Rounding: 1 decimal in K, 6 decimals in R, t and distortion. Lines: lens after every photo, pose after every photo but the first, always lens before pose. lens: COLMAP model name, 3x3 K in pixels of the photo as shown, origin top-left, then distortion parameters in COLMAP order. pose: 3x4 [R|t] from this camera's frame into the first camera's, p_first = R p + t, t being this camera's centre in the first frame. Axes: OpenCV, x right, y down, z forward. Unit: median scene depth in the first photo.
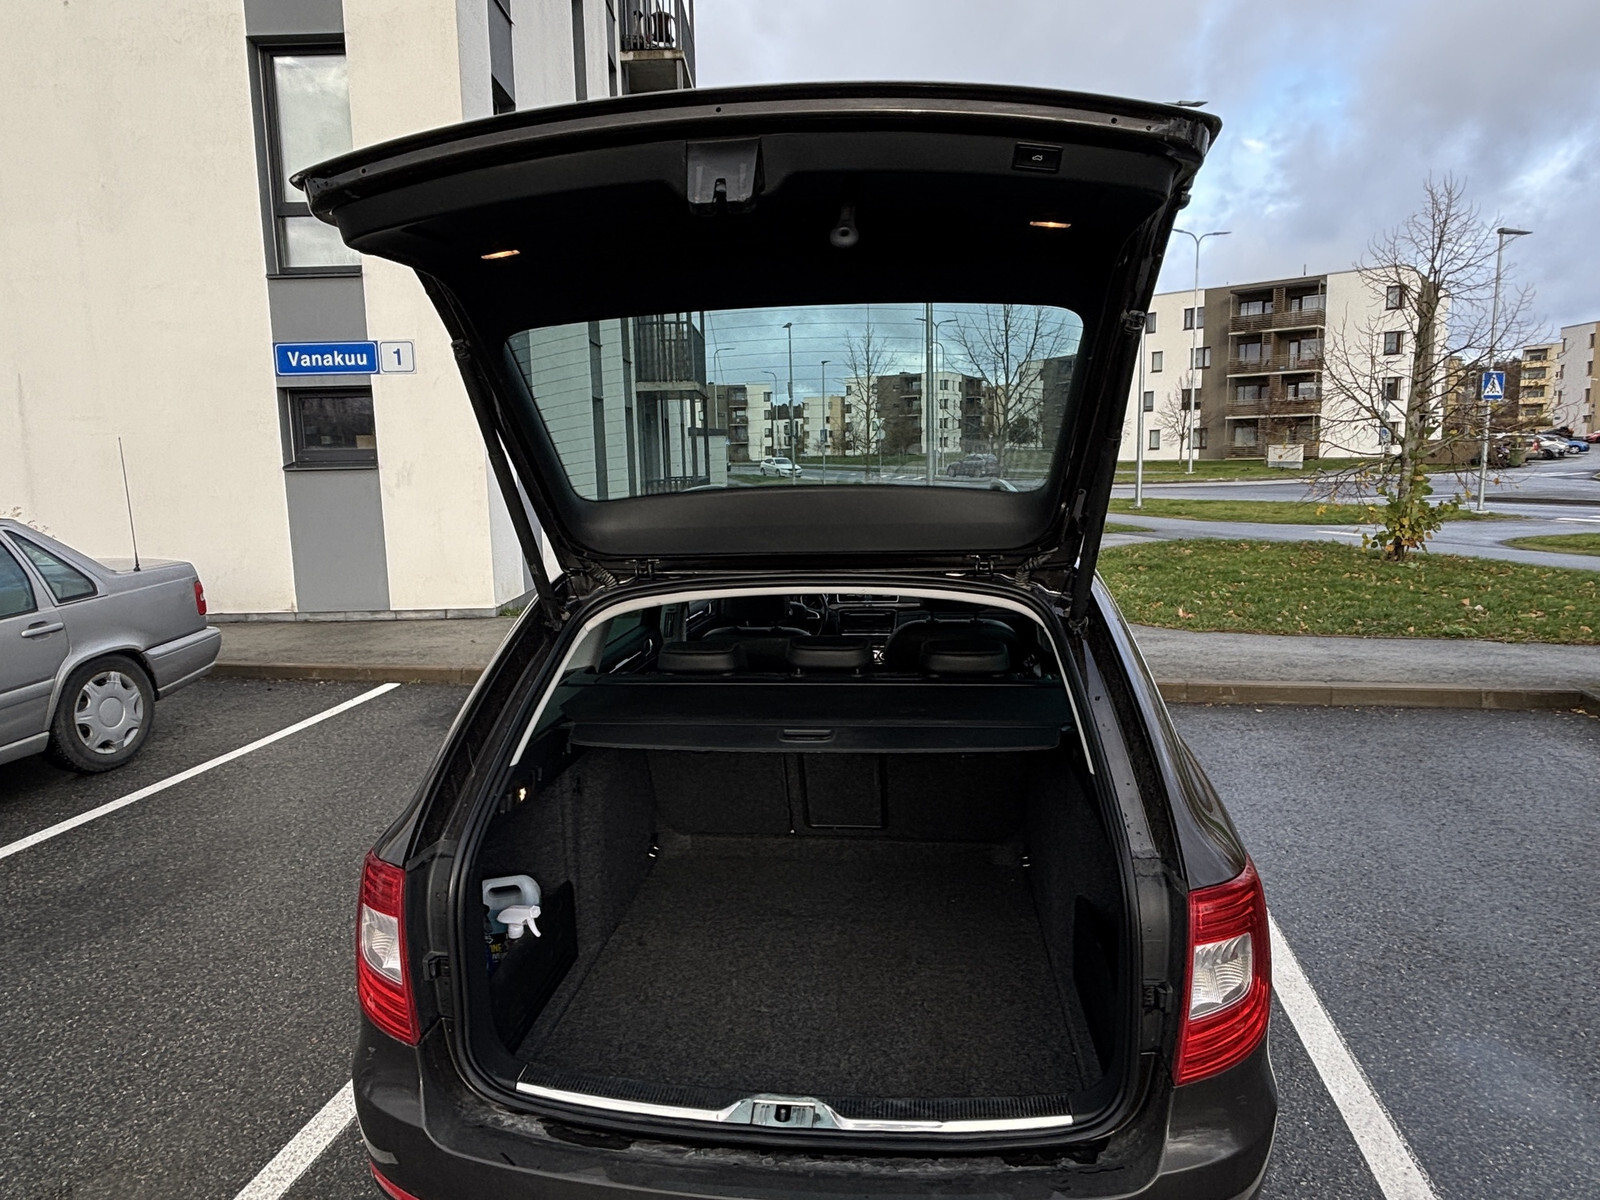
lens RADIAL K [[982.0, 0, 803.7], [0, 982.0, 593.5], [0, 0, 1]] dist [0.008011, -0.015462]
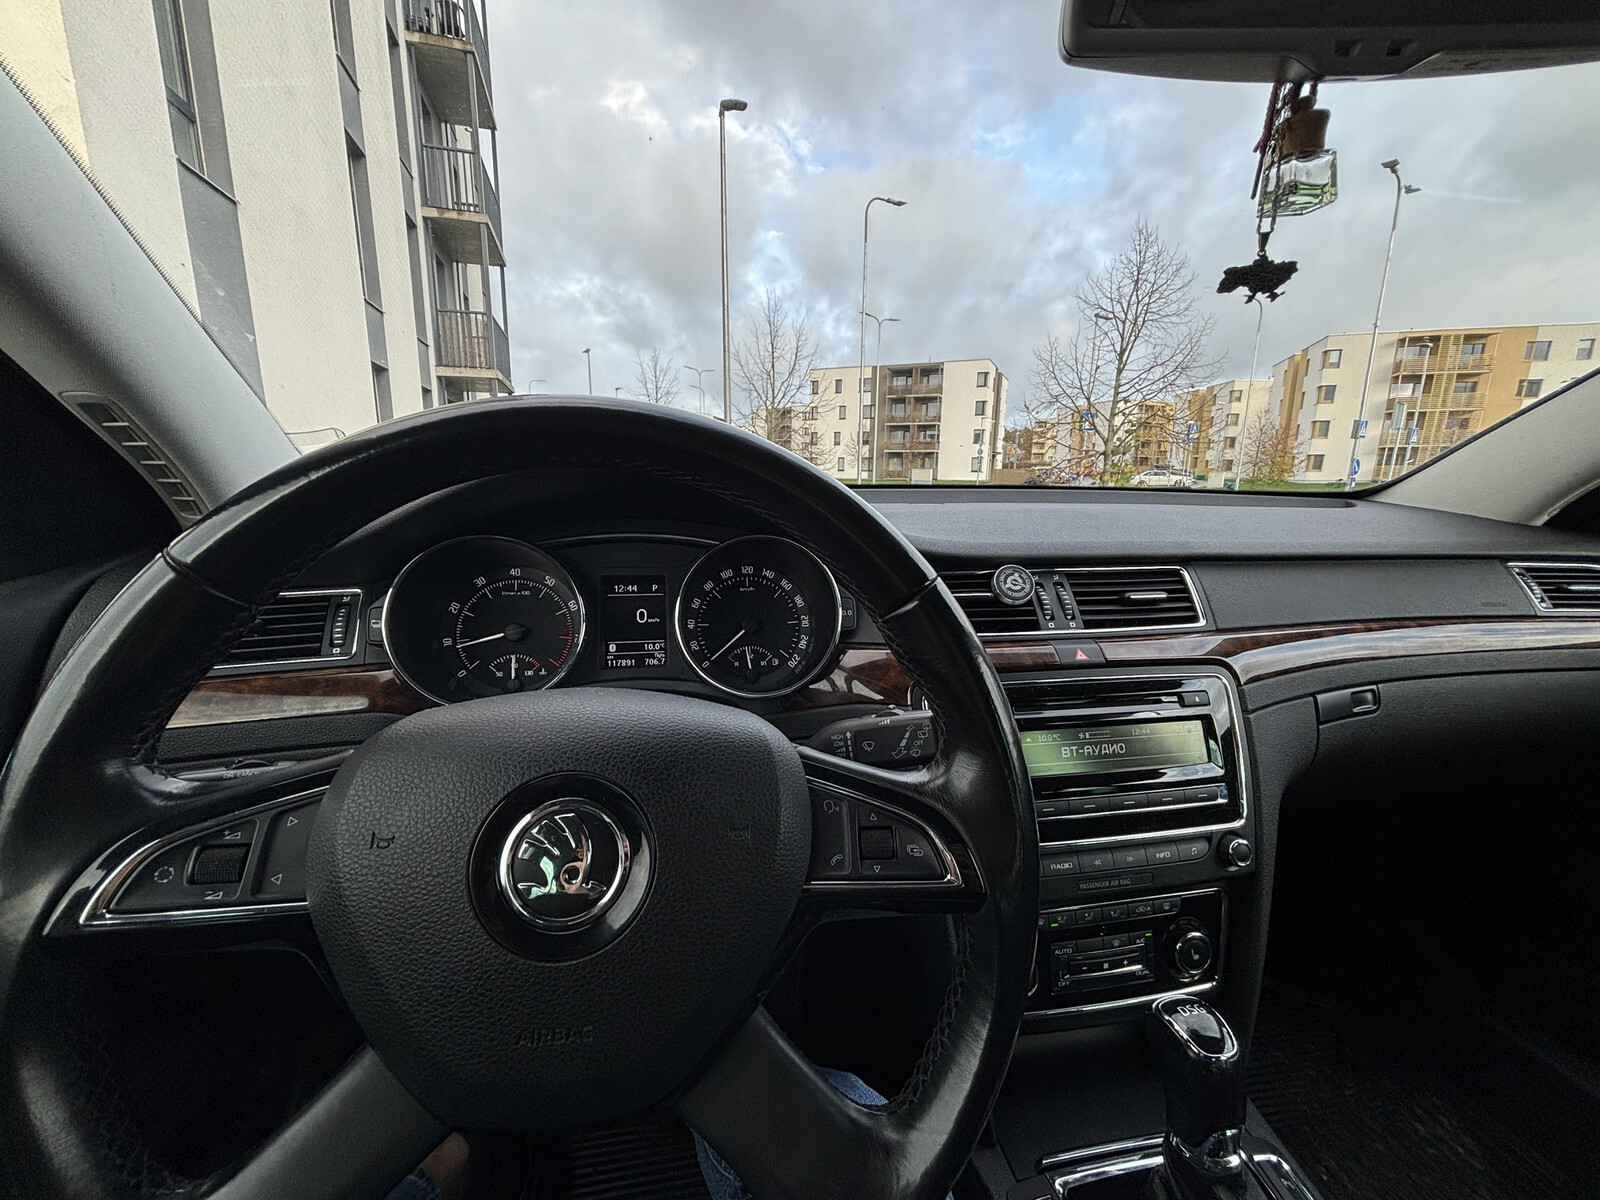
lens RADIAL K [[639.1, 0, 795.8], [0, 639.1, 599.9], [0, 0, 1]] dist [-0.002035, -0.000121]
pose [[0.957583, -0.026204, 0.286964, -0.008136], [0.011195, 0.998488, 0.053819, 0.002725], [-0.287940, -0.048324, 0.956428, 0.363745]]
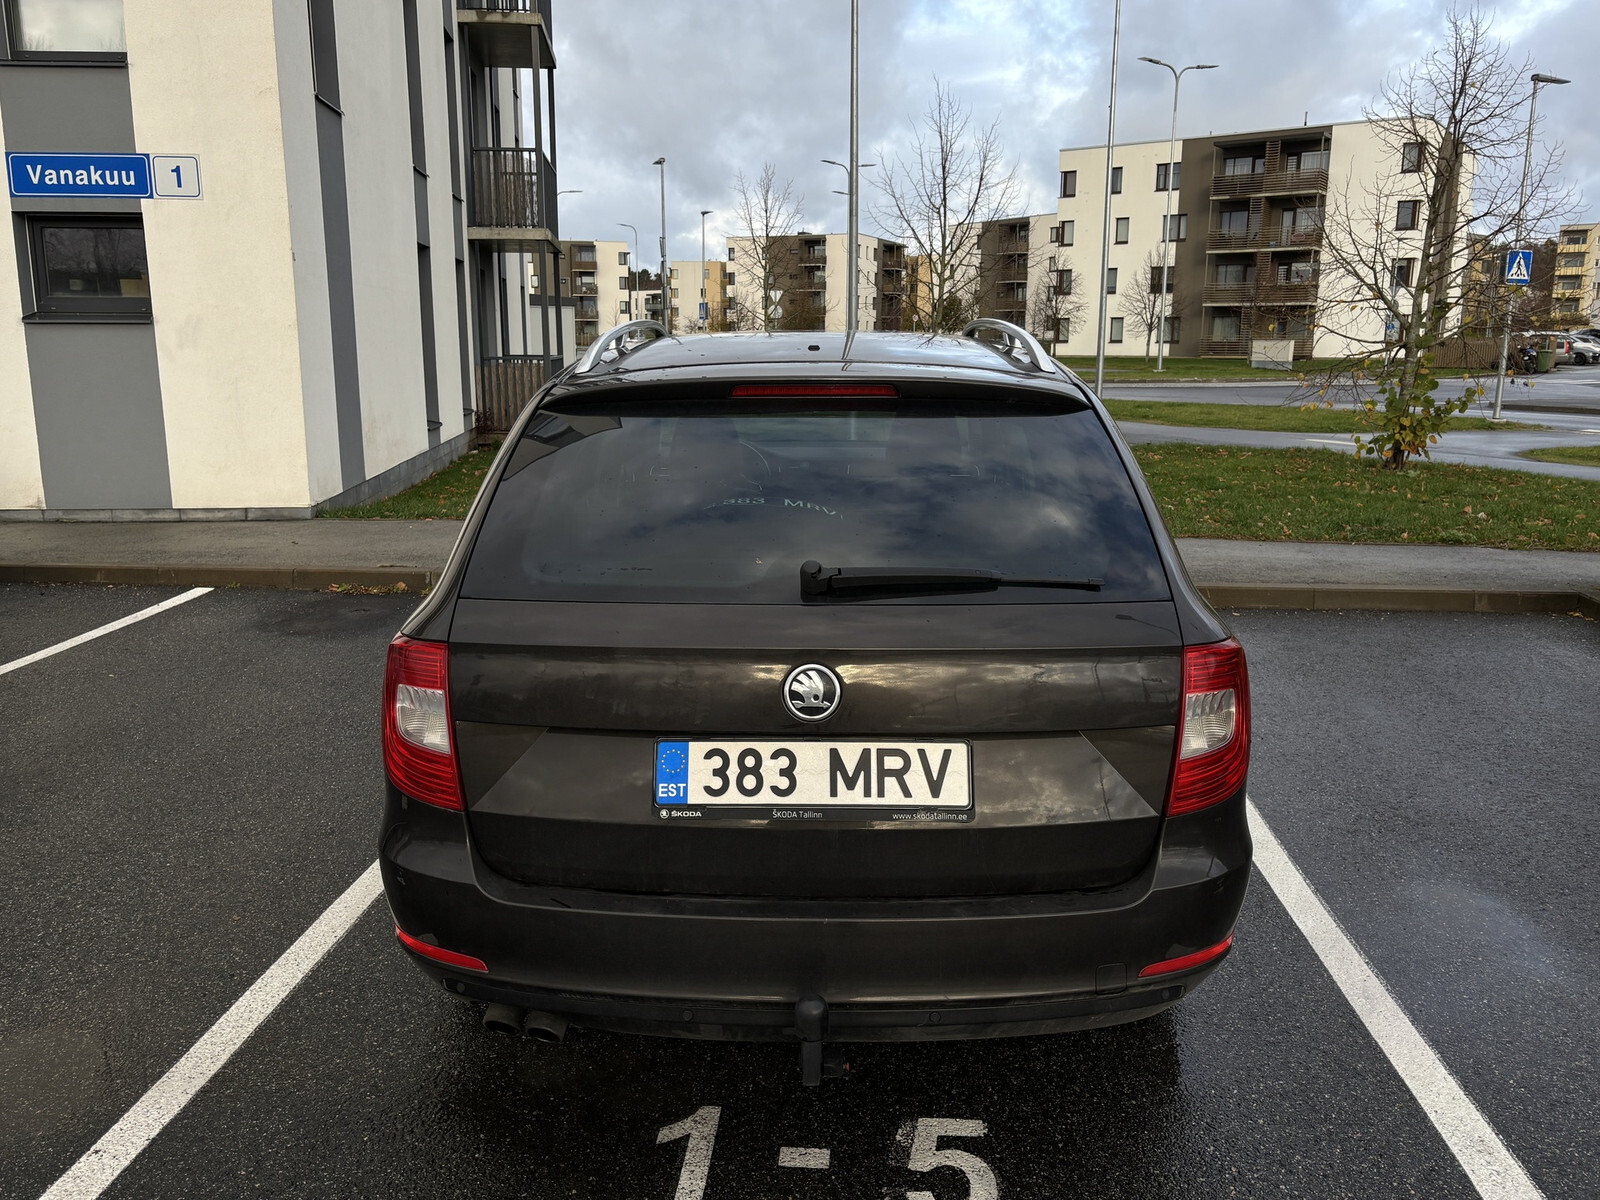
lens RADIAL K [[1273.6, 0, 791.5], [0, 1273.6, 609.2], [0, 0, 1]] dist [0.022820, -0.017169]
pose [[0.994925, 0.004116, 0.100539, -0.031190], [-0.010621, 0.997877, 0.064249, 0.025976], [-0.100061, -0.064991, 0.992856, -0.062544]]
